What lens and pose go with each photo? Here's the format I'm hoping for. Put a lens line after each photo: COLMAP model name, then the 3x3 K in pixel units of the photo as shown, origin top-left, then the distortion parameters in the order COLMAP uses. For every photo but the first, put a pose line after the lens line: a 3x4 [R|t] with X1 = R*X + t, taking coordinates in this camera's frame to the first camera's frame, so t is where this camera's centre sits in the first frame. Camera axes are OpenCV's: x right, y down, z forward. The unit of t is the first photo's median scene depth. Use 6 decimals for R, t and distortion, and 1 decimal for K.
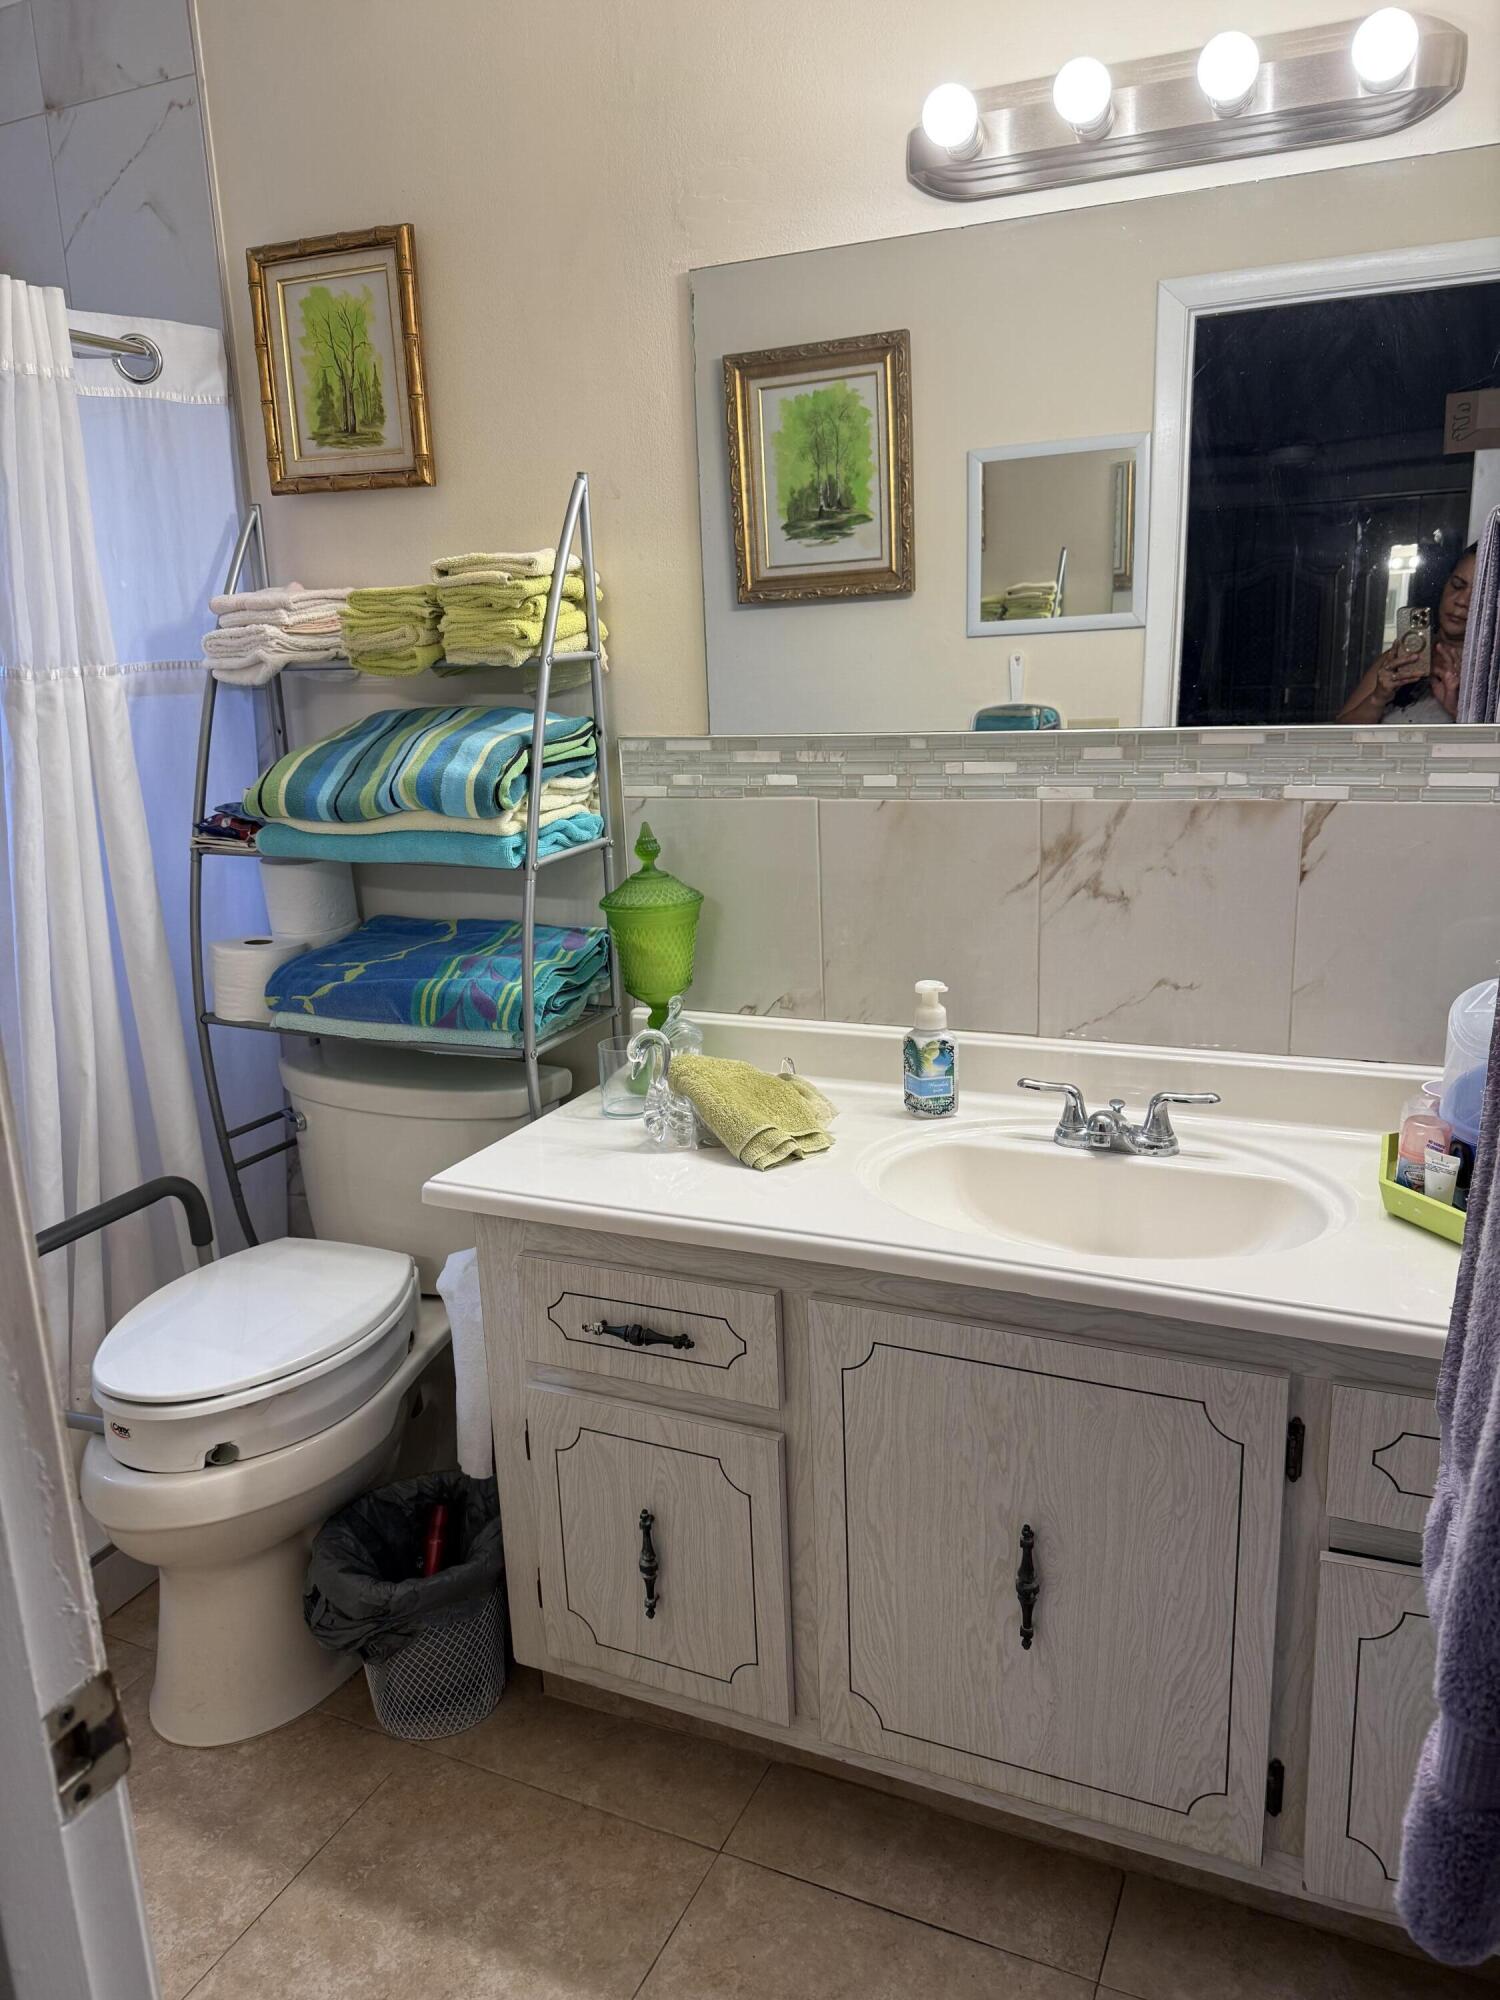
lens RADIAL K [[1409.3, 0, 746.7], [0, 1409.3, 993.5], [0, 0, 1]] dist [0.052722, -0.070434]
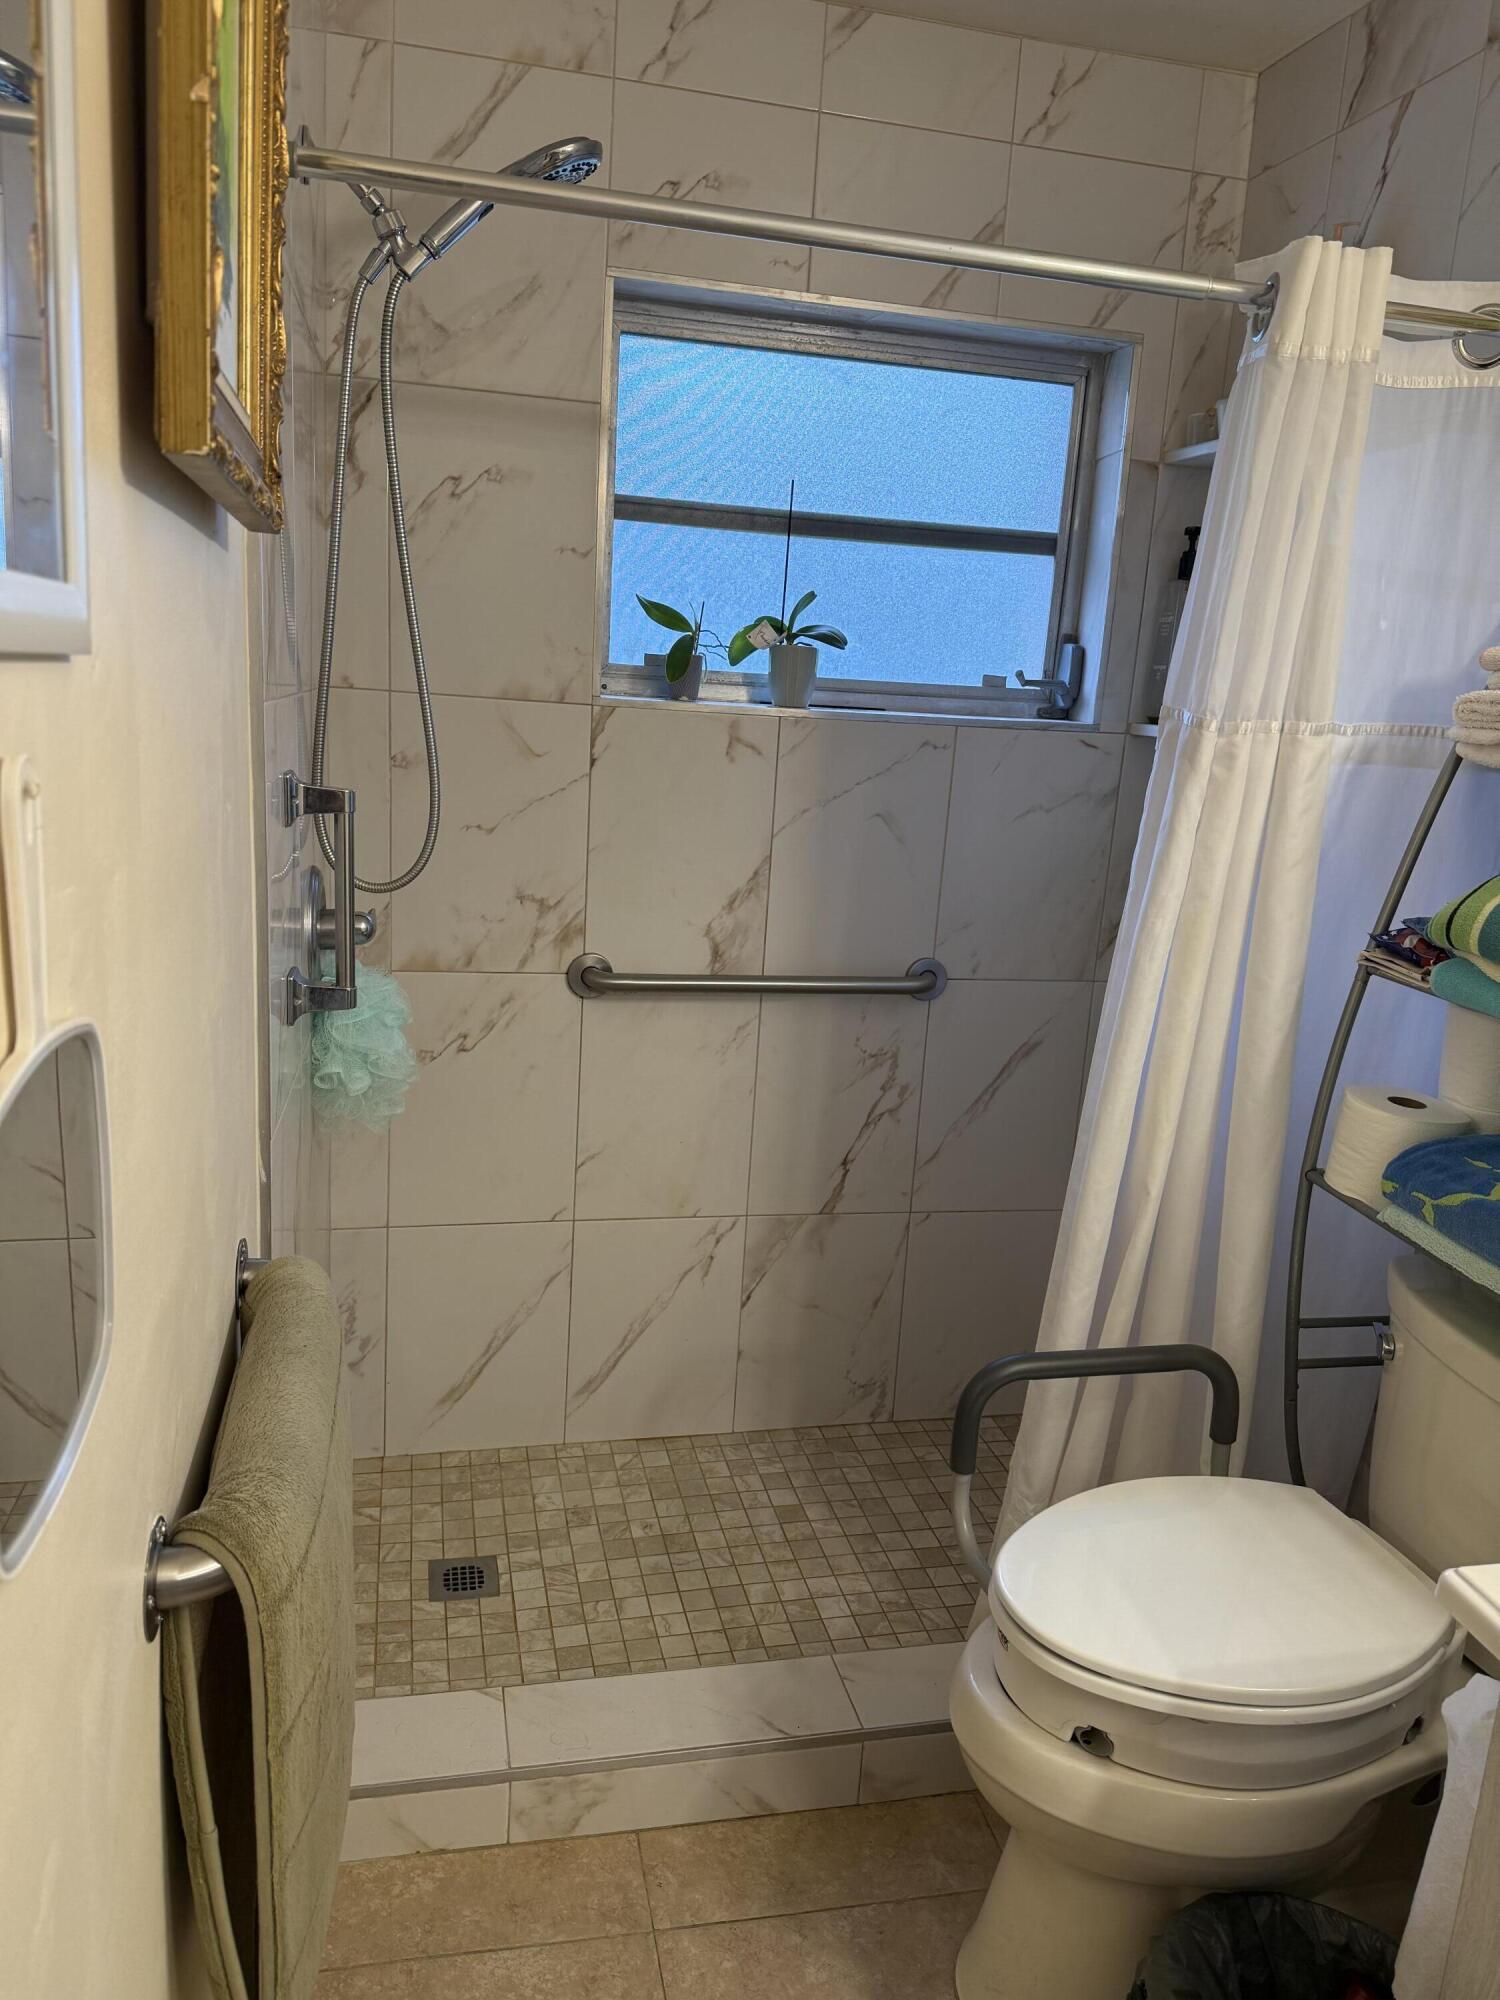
lens RADIAL K [[1409.3, 0, 792.6], [0, 1409.3, 993.3], [0, 0, 1]] dist [0.052722, -0.070434]
pose [[0.610531, 0.249197, -0.751766, 0.007802], [-0.272272, 0.957395, 0.096240, -0.078192], [0.743720, 0.145927, 0.652369, 0.269338]]
